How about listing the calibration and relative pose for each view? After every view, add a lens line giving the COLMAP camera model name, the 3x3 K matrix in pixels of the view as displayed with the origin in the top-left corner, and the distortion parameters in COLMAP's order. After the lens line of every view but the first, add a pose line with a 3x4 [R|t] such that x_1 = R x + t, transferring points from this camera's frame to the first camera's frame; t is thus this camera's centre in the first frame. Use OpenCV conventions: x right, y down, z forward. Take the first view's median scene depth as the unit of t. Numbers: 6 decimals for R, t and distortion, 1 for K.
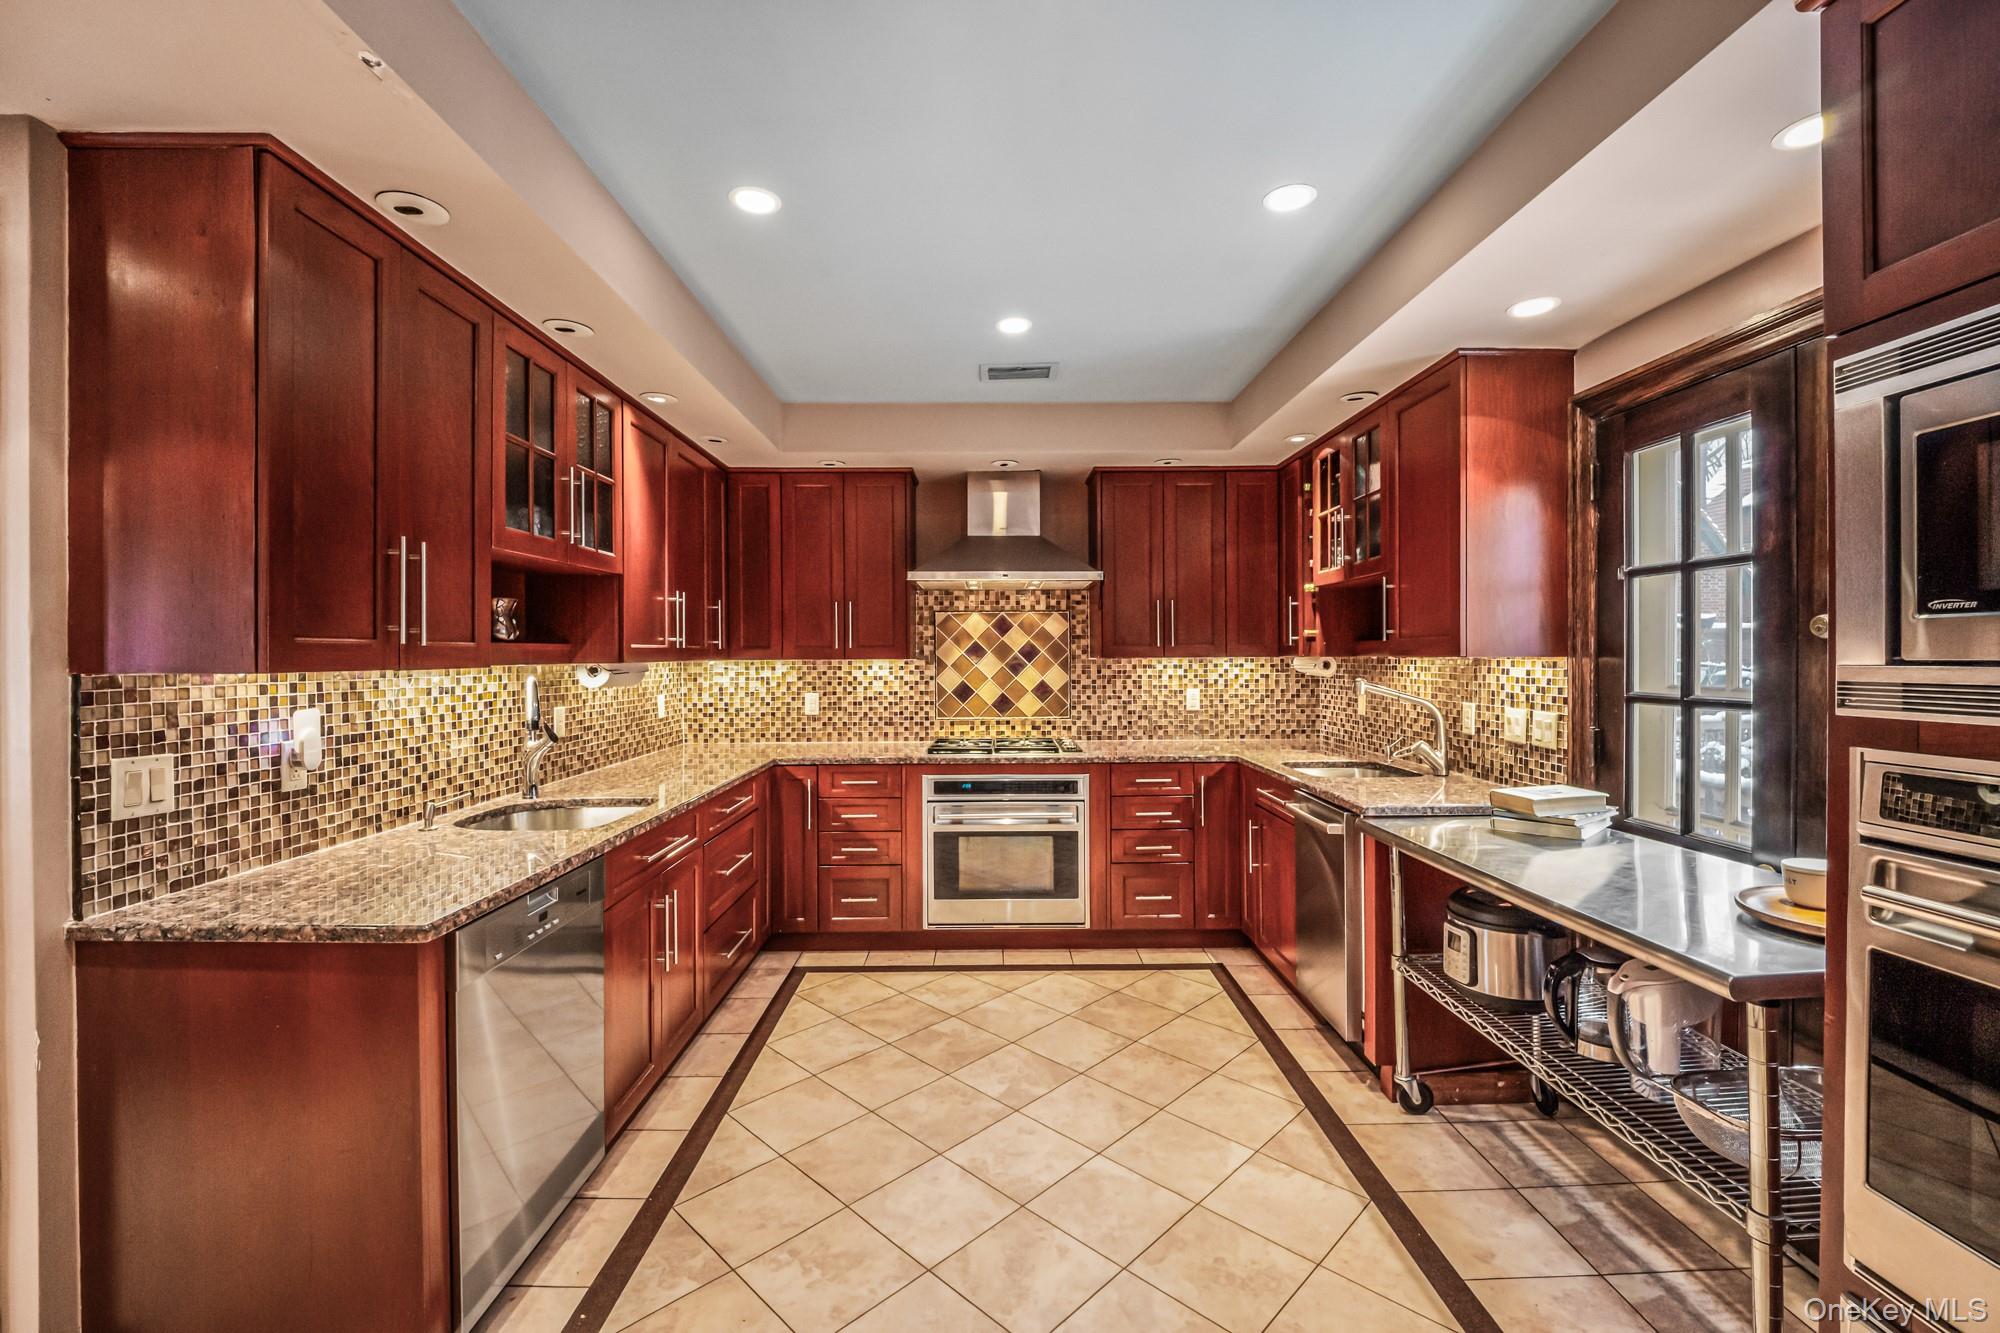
lens RADIAL K [[850.6, 0, 982.5], [0, 850.6, 656.1], [0, 0, 1]] dist [-0.006158, -0.008750]
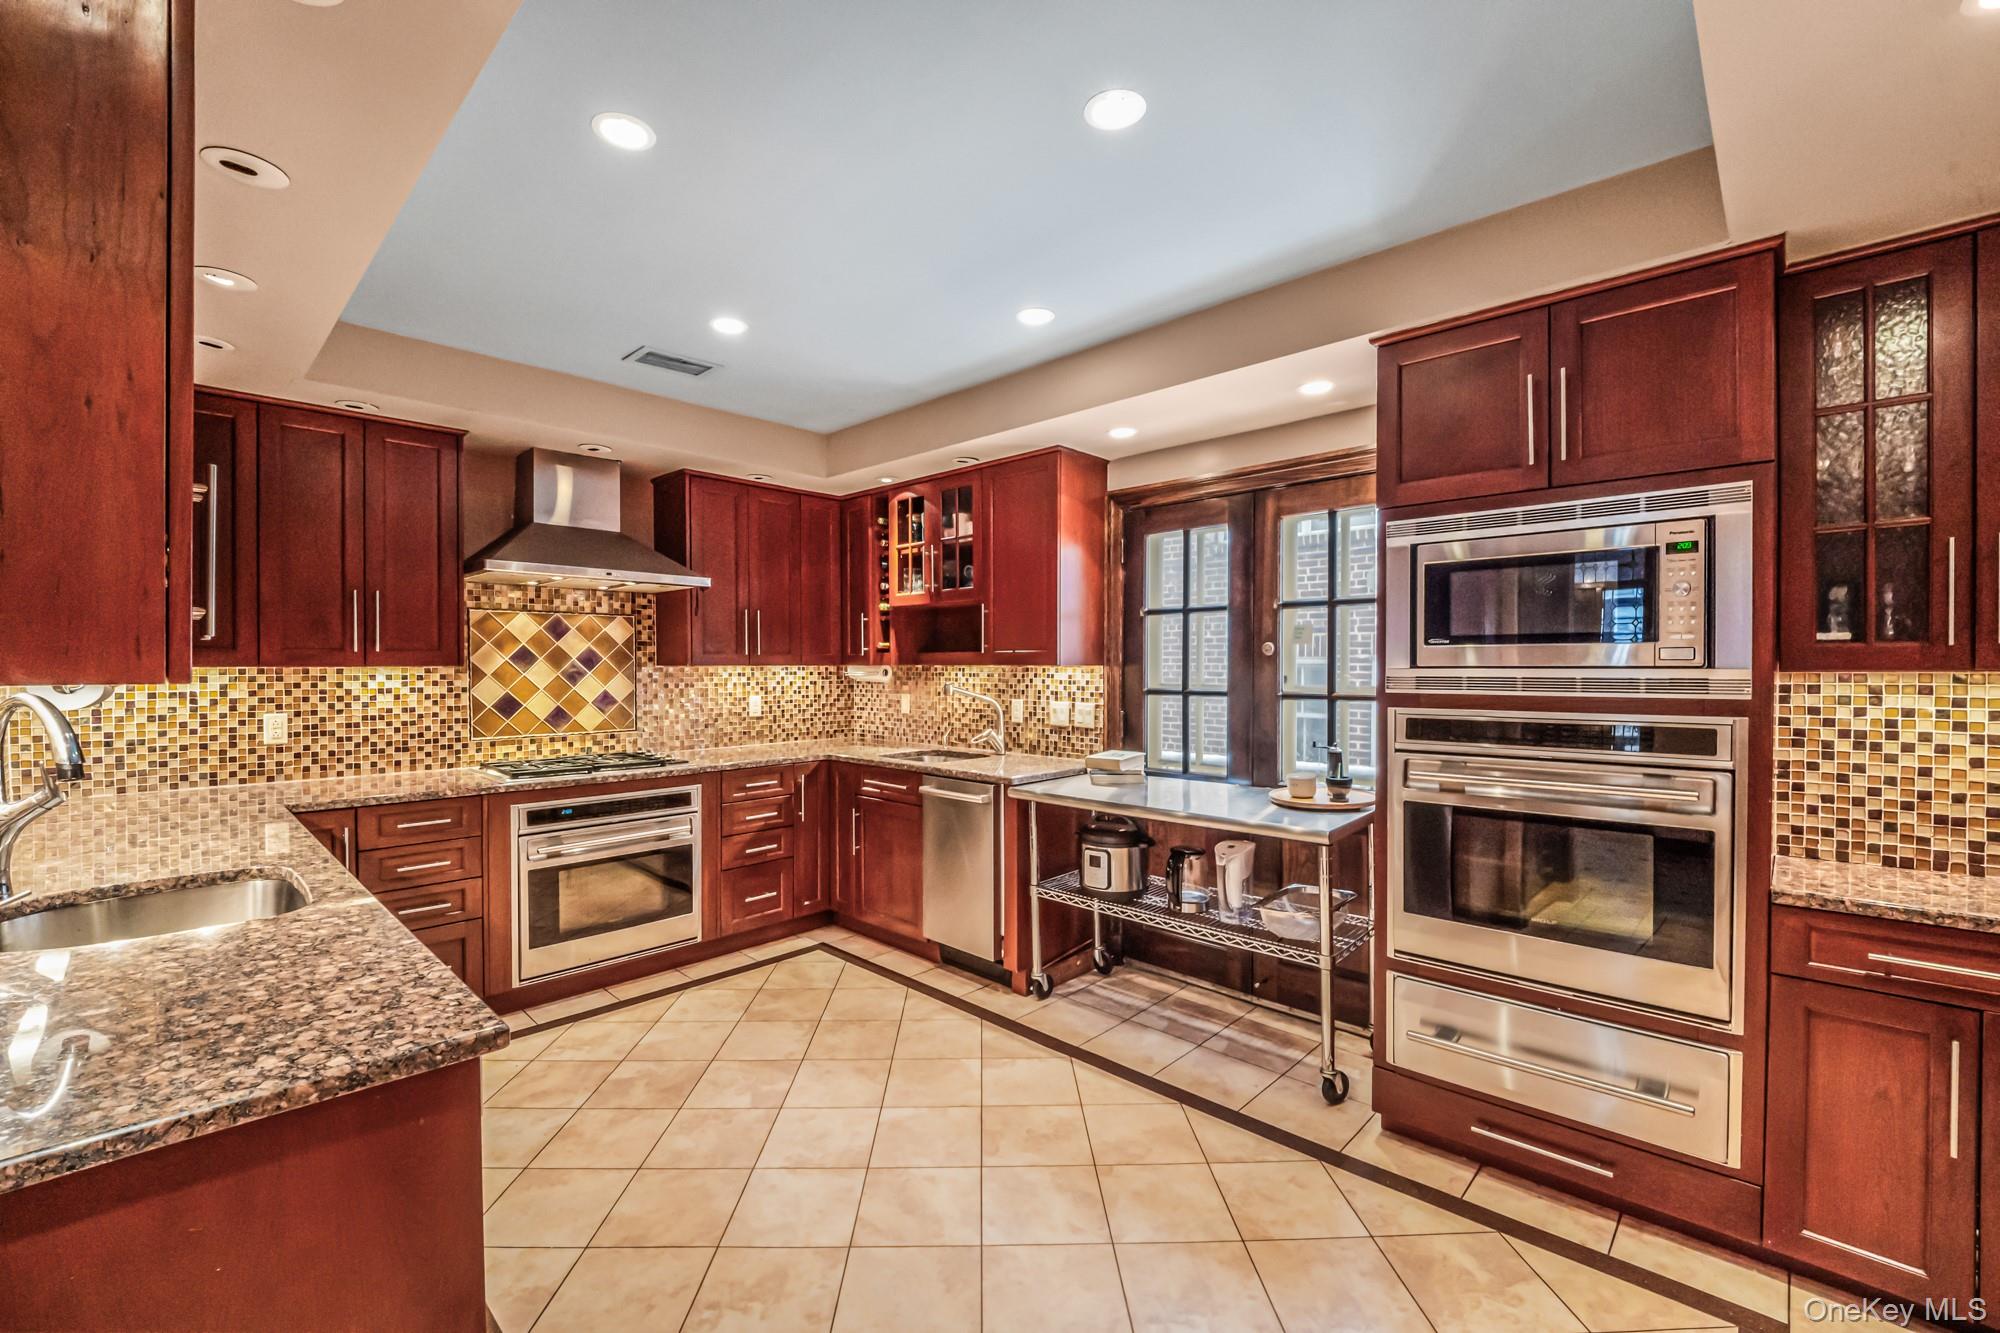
lens RADIAL K [[850.6, 0, 1013.0], [0, 850.6, 668.6], [0, 0, 1]] dist [-0.006158, -0.008750]
pose [[0.676904, 0.000935, 0.736071, -0.353868], [-0.002997, 0.999994, 0.001486, 0.003029], [-0.736066, -0.003212, 0.676903, 0.071687]]
